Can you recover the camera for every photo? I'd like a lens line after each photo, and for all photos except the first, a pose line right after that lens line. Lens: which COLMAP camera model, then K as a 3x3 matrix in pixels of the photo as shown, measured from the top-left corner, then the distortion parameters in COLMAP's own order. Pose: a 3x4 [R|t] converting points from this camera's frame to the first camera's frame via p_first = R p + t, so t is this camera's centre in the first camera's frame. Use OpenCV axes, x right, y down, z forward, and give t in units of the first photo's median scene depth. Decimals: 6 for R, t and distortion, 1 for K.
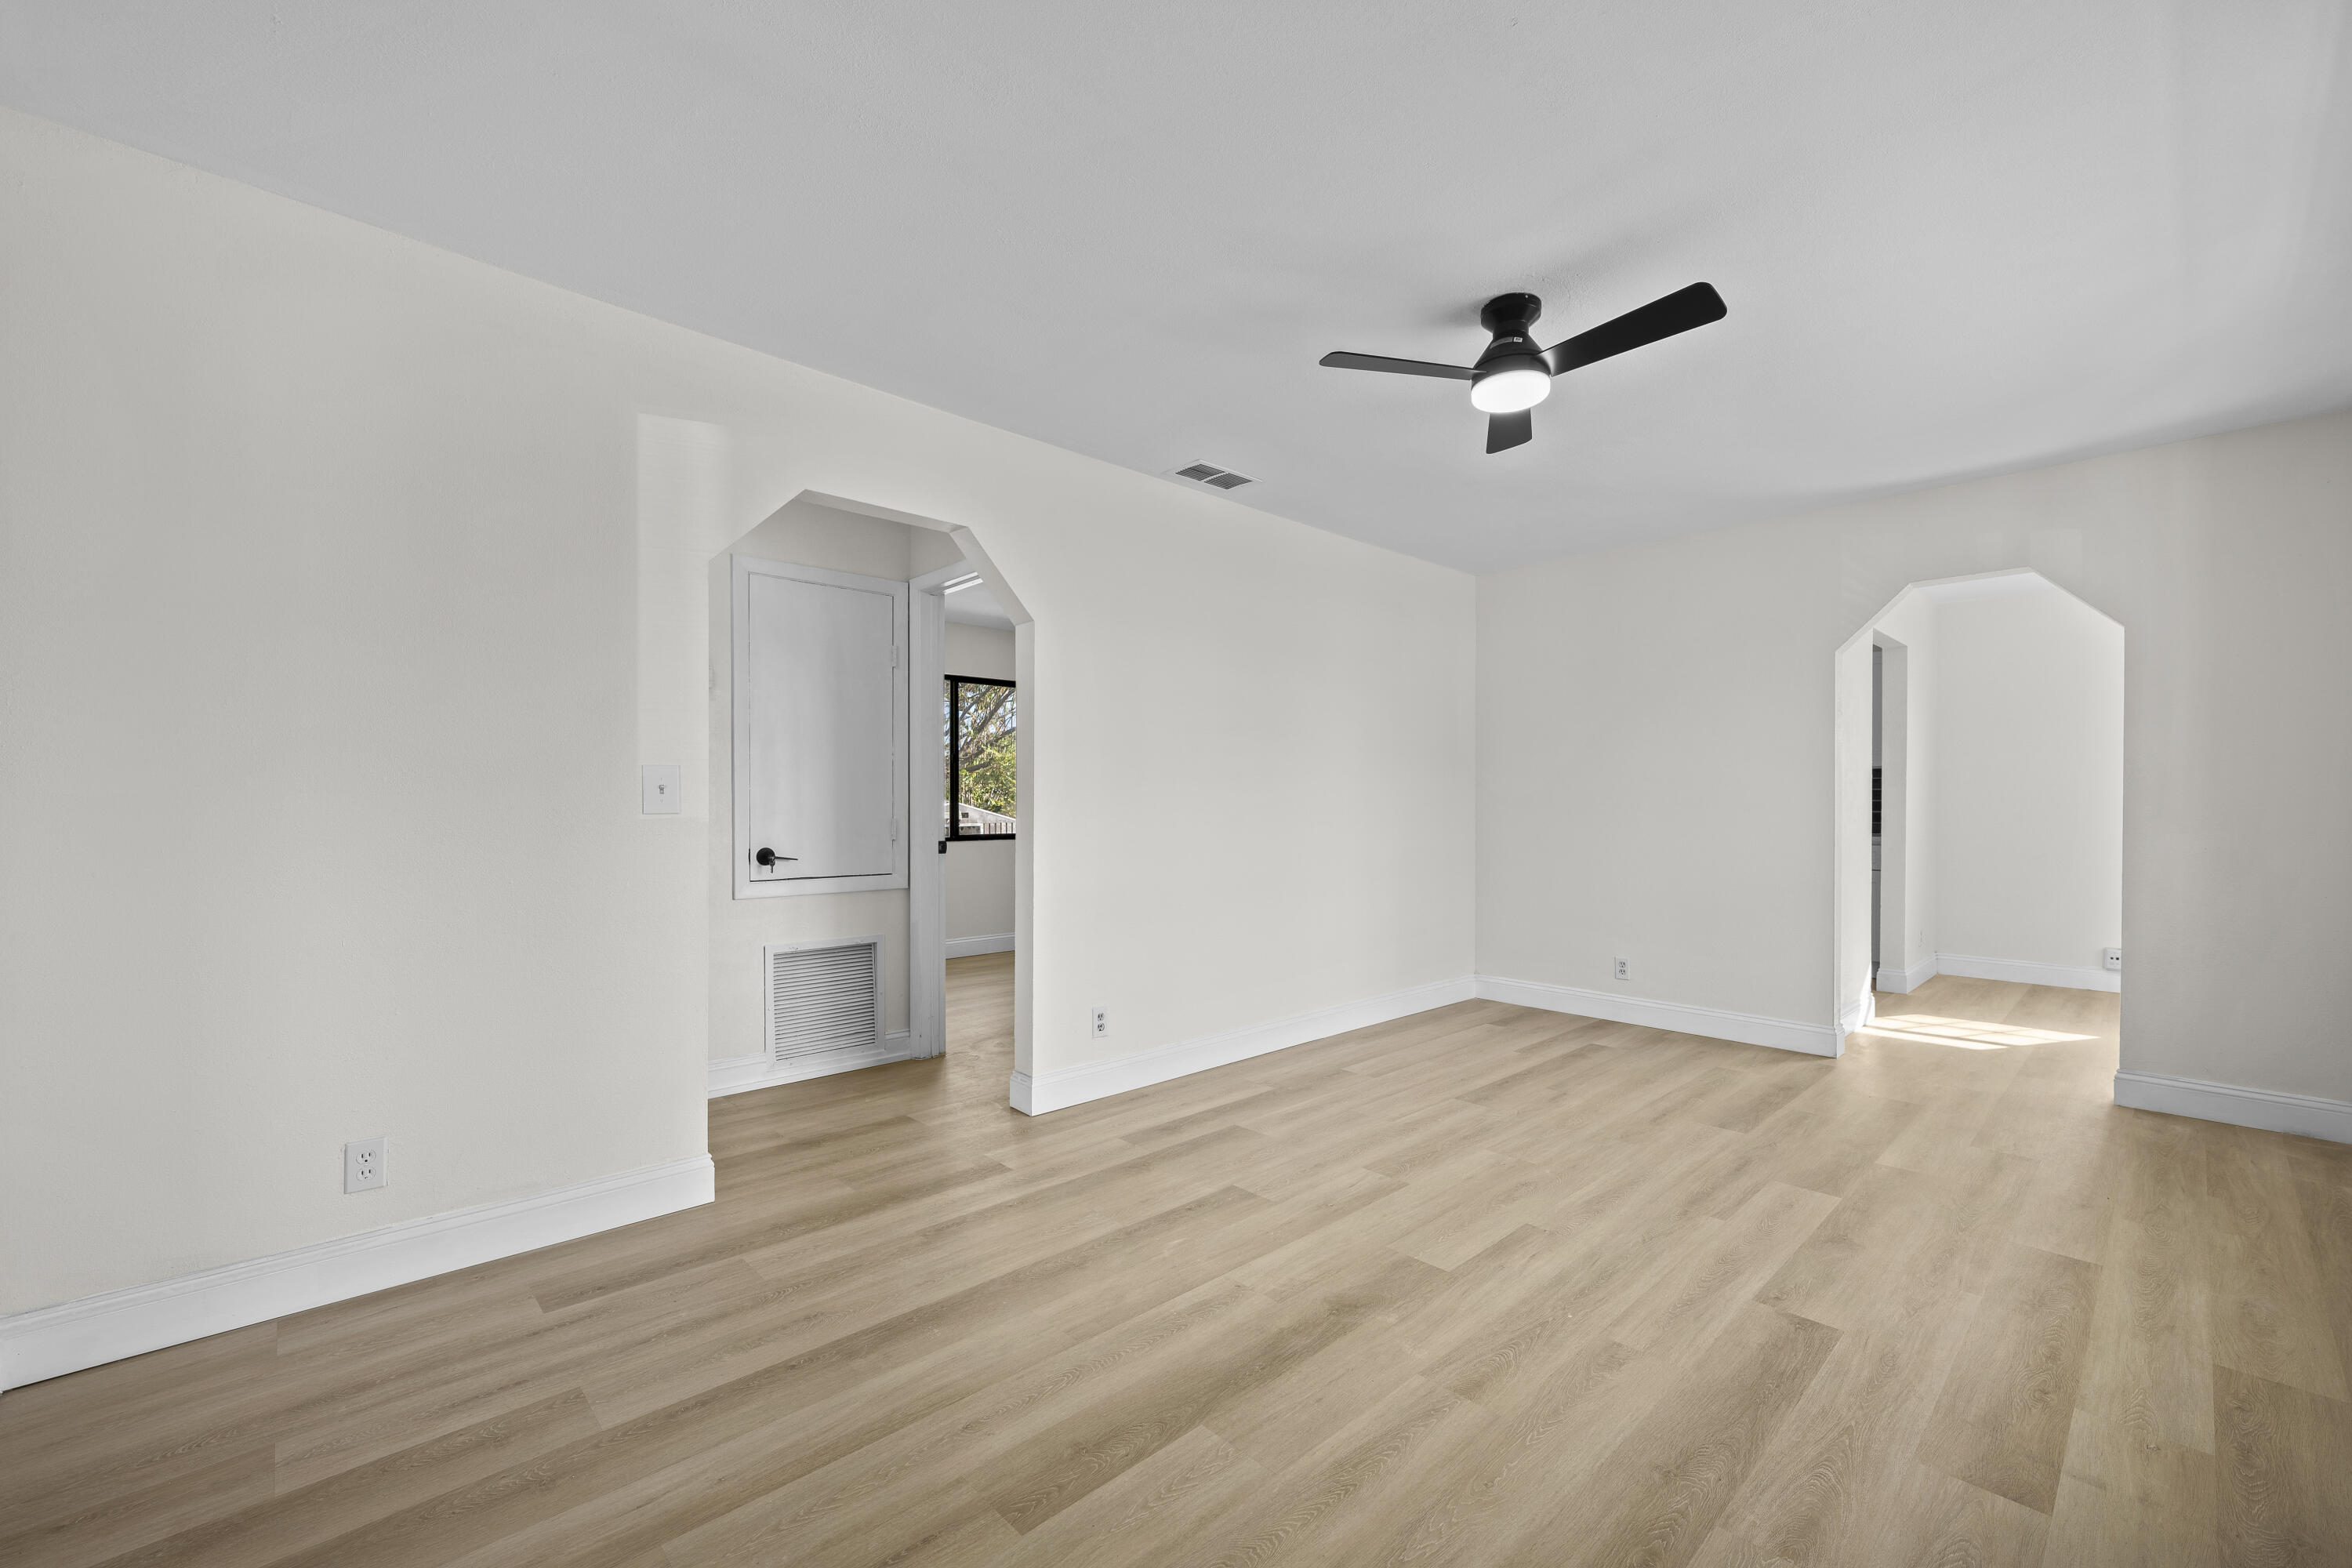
lens RADIAL K [[945.9, 0, 1175.0], [0, 945.9, 800.9], [0, 0, 1]] dist [-0.001220, -0.000327]
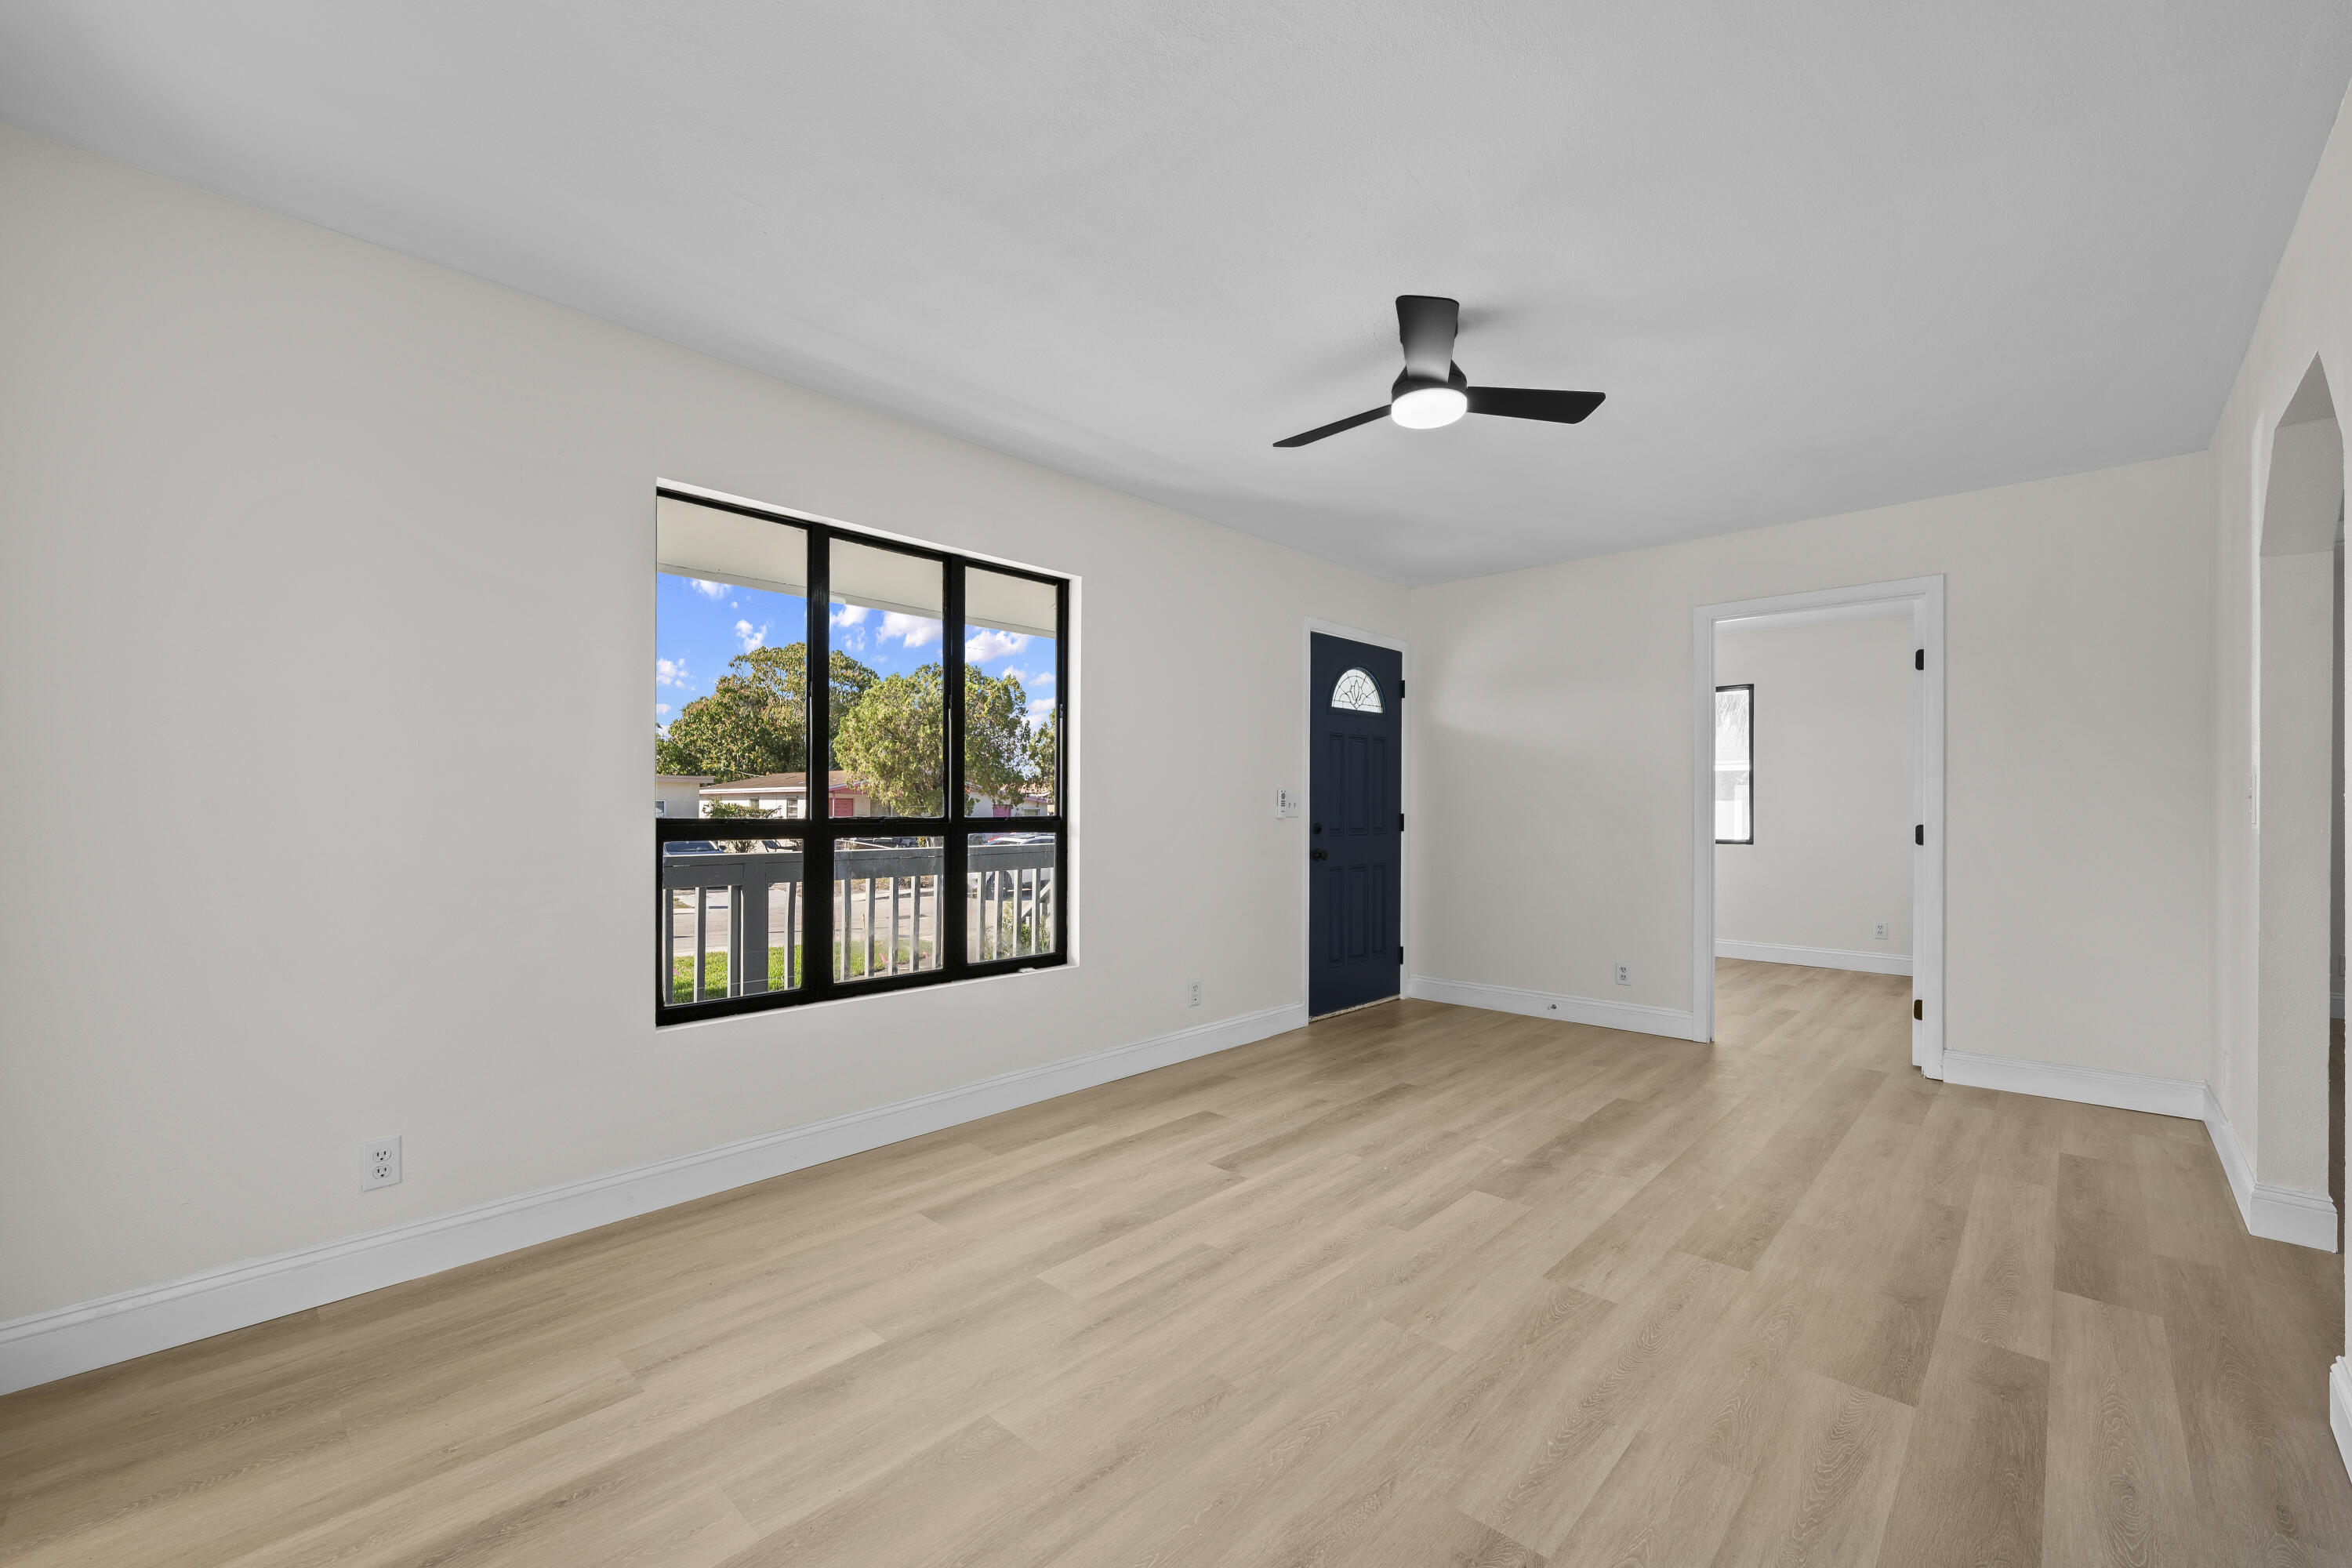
lens RADIAL K [[945.9, 0, 1170.7], [0, 945.9, 800.3], [0, 0, 1]] dist [-0.001220, -0.000327]
pose [[-0.998289, -0.003603, -0.058354, 0.677185], [-0.002860, 0.999914, -0.012812, 0.006136], [0.058396, -0.012623, -0.998214, 1.976495]]
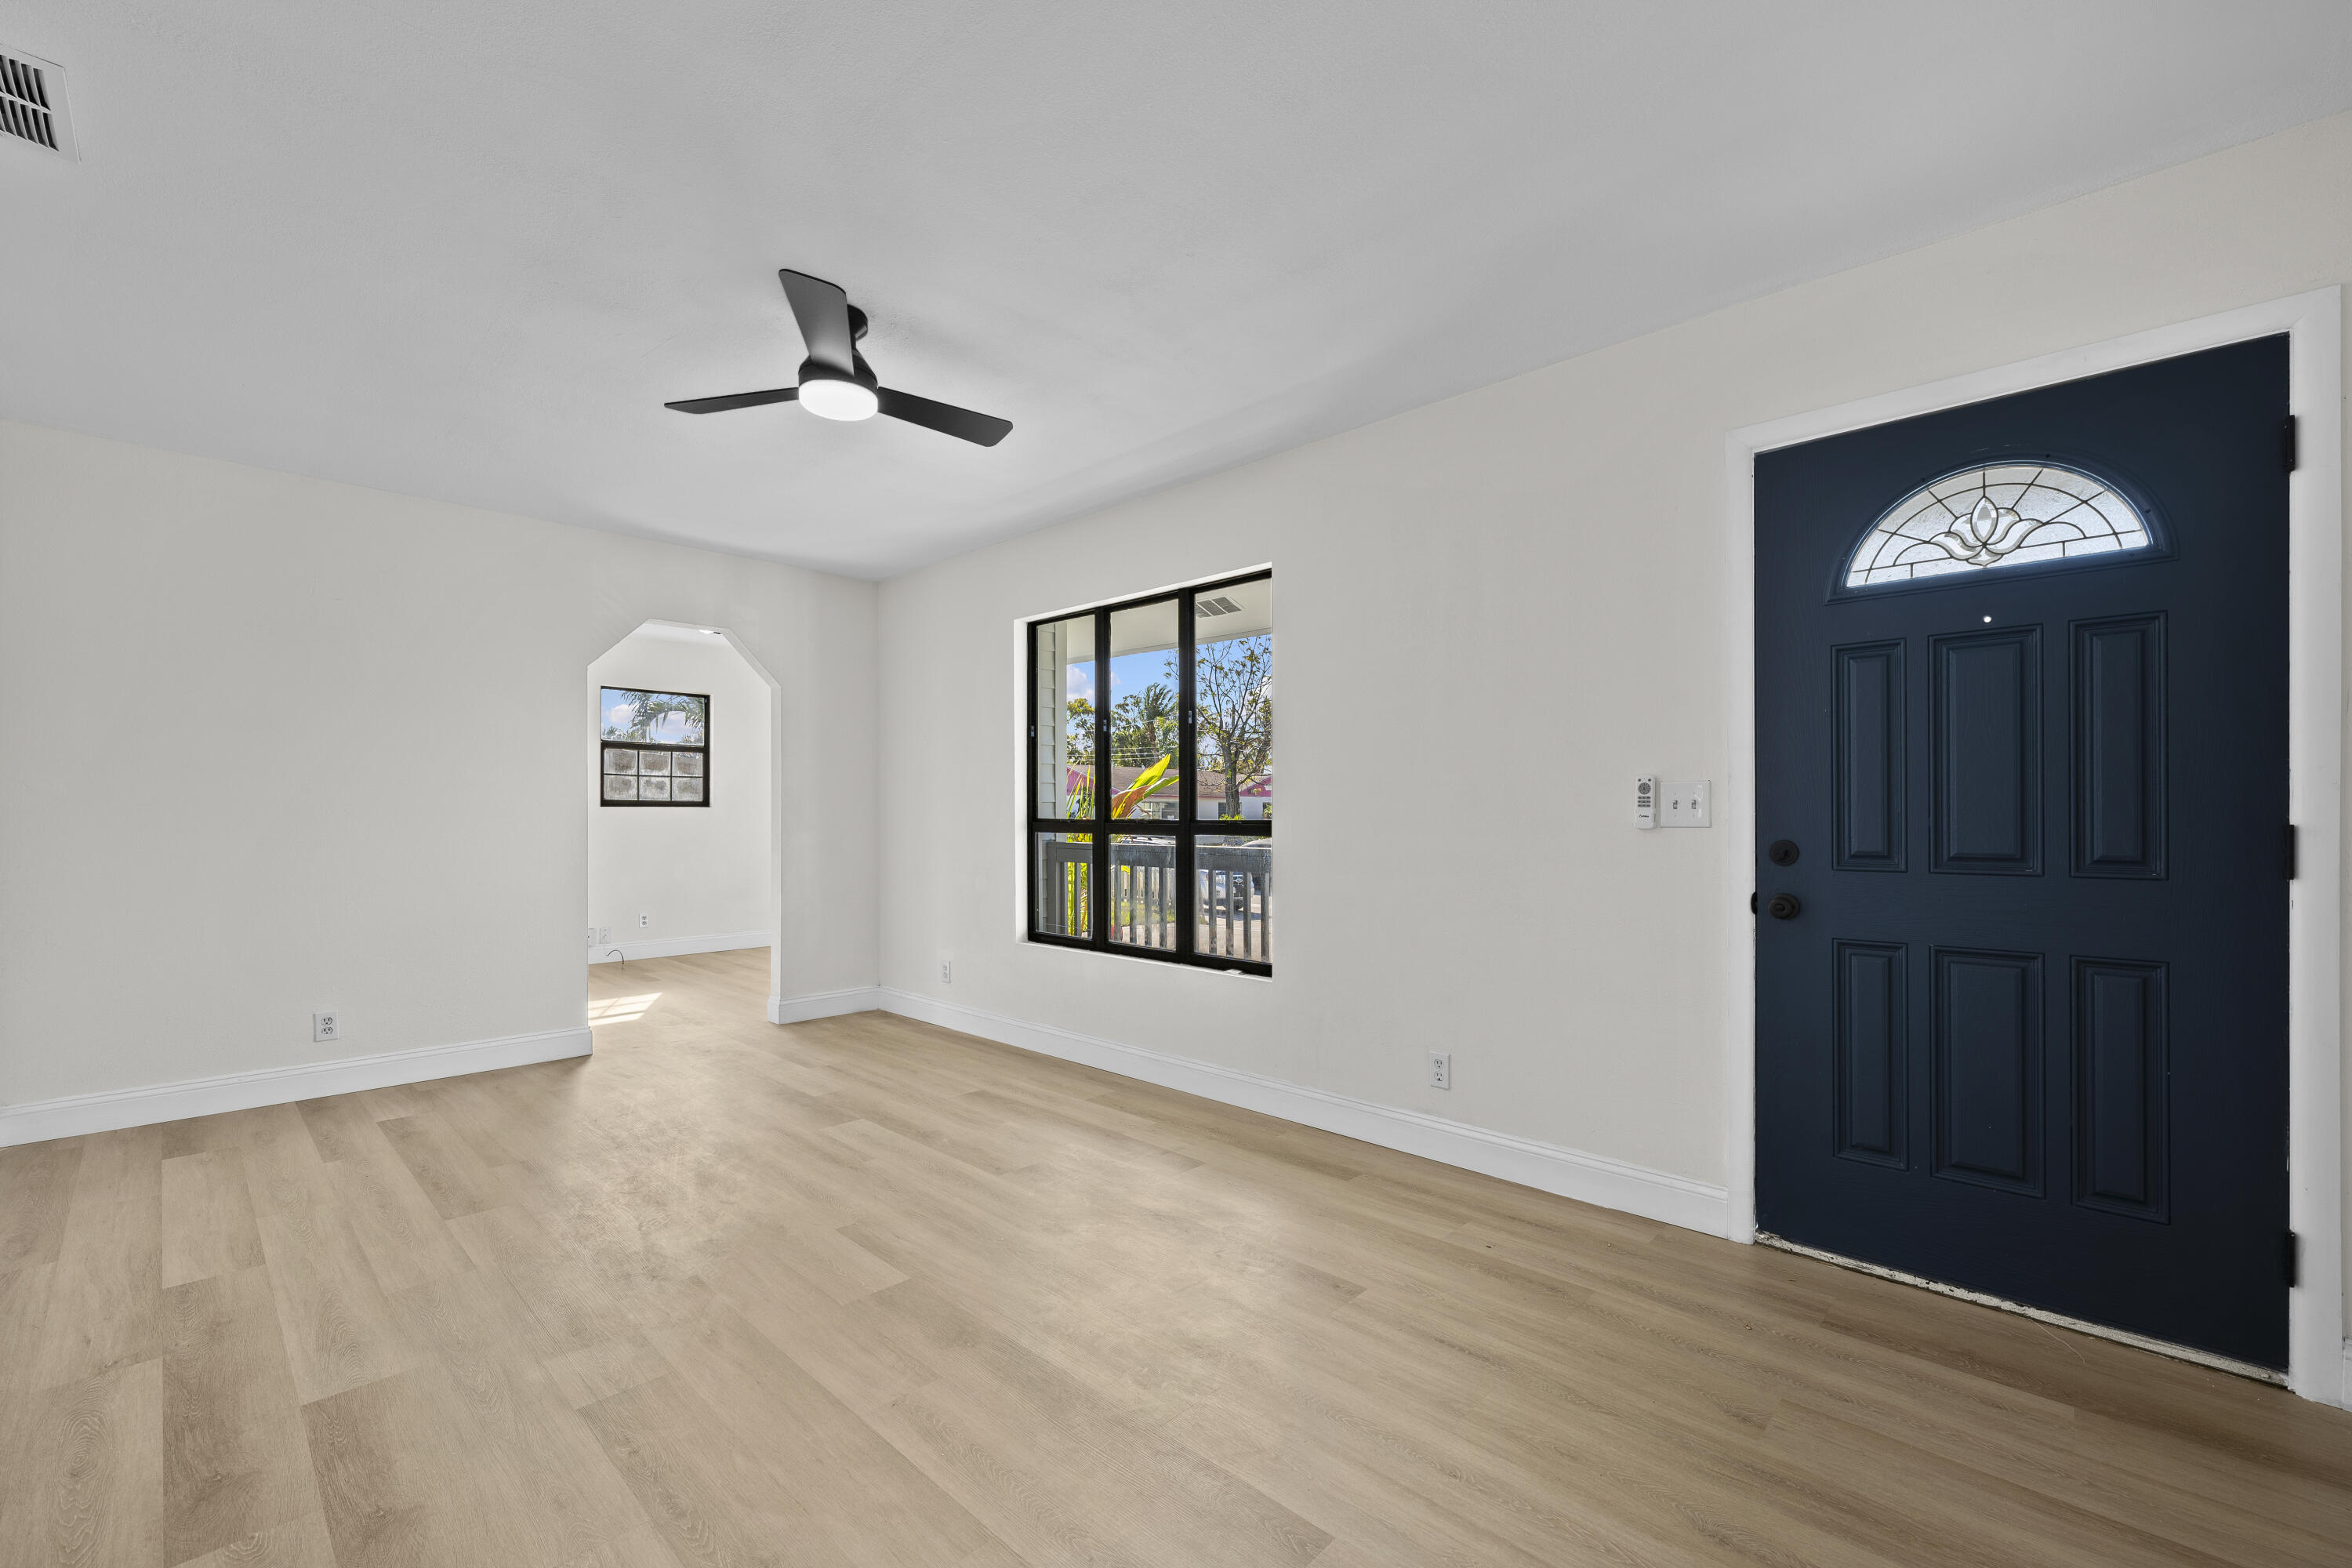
lens RADIAL K [[964.8, 0, 1174.3], [0, 964.8, 800.7], [0, 0, 1]] dist [-0.002641, -0.000414]
pose [[-0.060469, 0.011738, 0.998101, -0.673907], [-0.004917, 0.999915, -0.012057, 0.002046], [-0.998158, -0.005637, -0.060406, 0.702115]]
